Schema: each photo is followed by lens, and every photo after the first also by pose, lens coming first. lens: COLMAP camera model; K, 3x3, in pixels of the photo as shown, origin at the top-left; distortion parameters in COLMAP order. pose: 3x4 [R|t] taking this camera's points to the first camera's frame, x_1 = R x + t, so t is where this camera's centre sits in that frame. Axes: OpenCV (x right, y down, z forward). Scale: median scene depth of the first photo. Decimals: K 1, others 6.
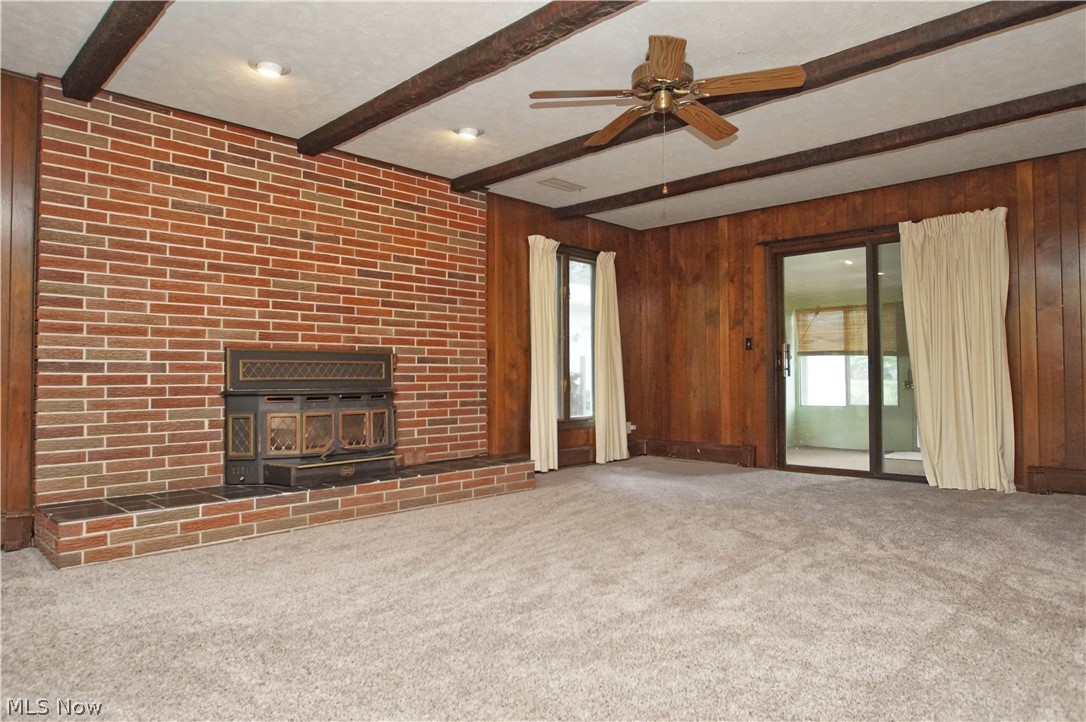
lens RADIAL K [[673.2, 0, 550.6], [0, 673.2, 357.0], [0, 0, 1]] dist [-0.081552, 0.055926]
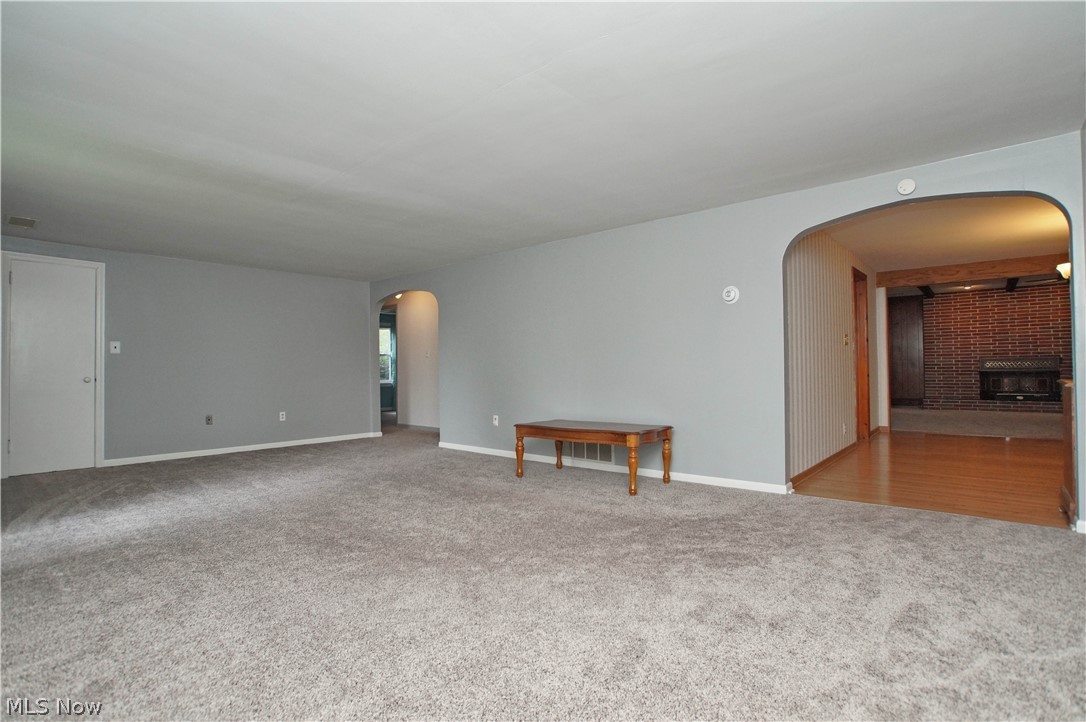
lens RADIAL K [[525.1, 0, 543.0], [0, 525.1, 361.0], [0, 0, 1]] dist [-0.073324, 0.028652]
pose [[0.031524, -0.012317, -0.999427, 1.908144], [0.040194, 0.999131, -0.011045, -0.057744], [0.998694, -0.039823, 0.031992, -1.232719]]
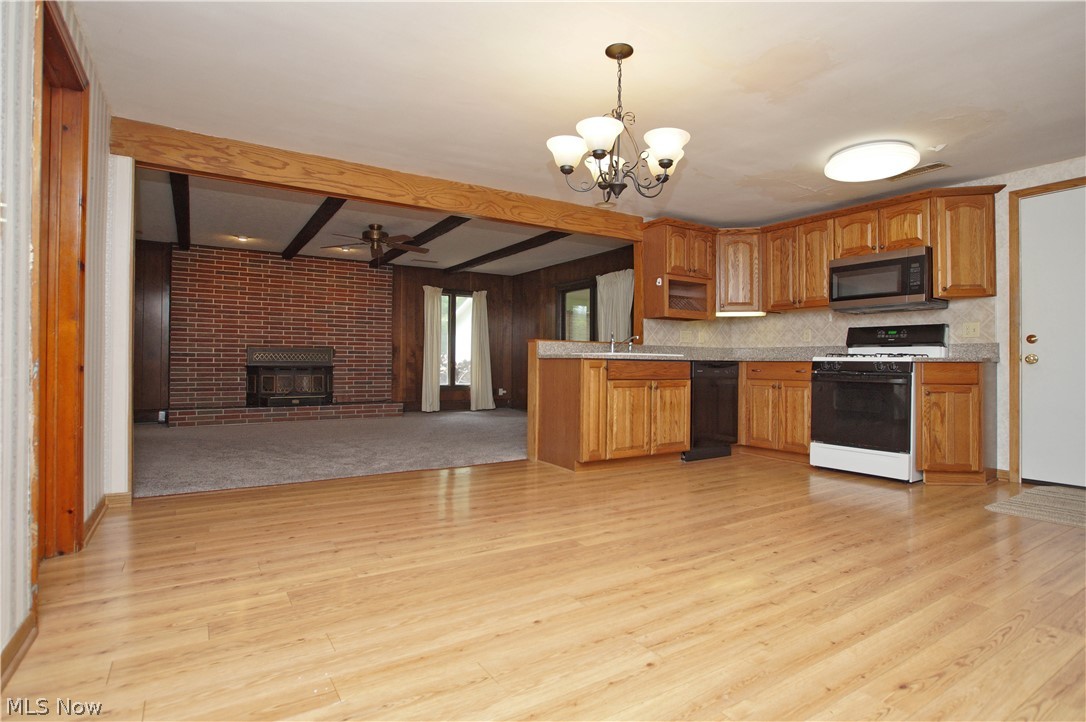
lens RADIAL K [[557.2, 0, 548.4], [0, 557.2, 360.4], [0, 0, 1]] dist [-0.085640, 0.044377]
pose [[0.972722, 0.008946, -0.231803, 0.956069], [-0.003831, 0.999739, 0.022506, -0.013276], [0.231944, -0.021004, 0.972502, -0.606170]]
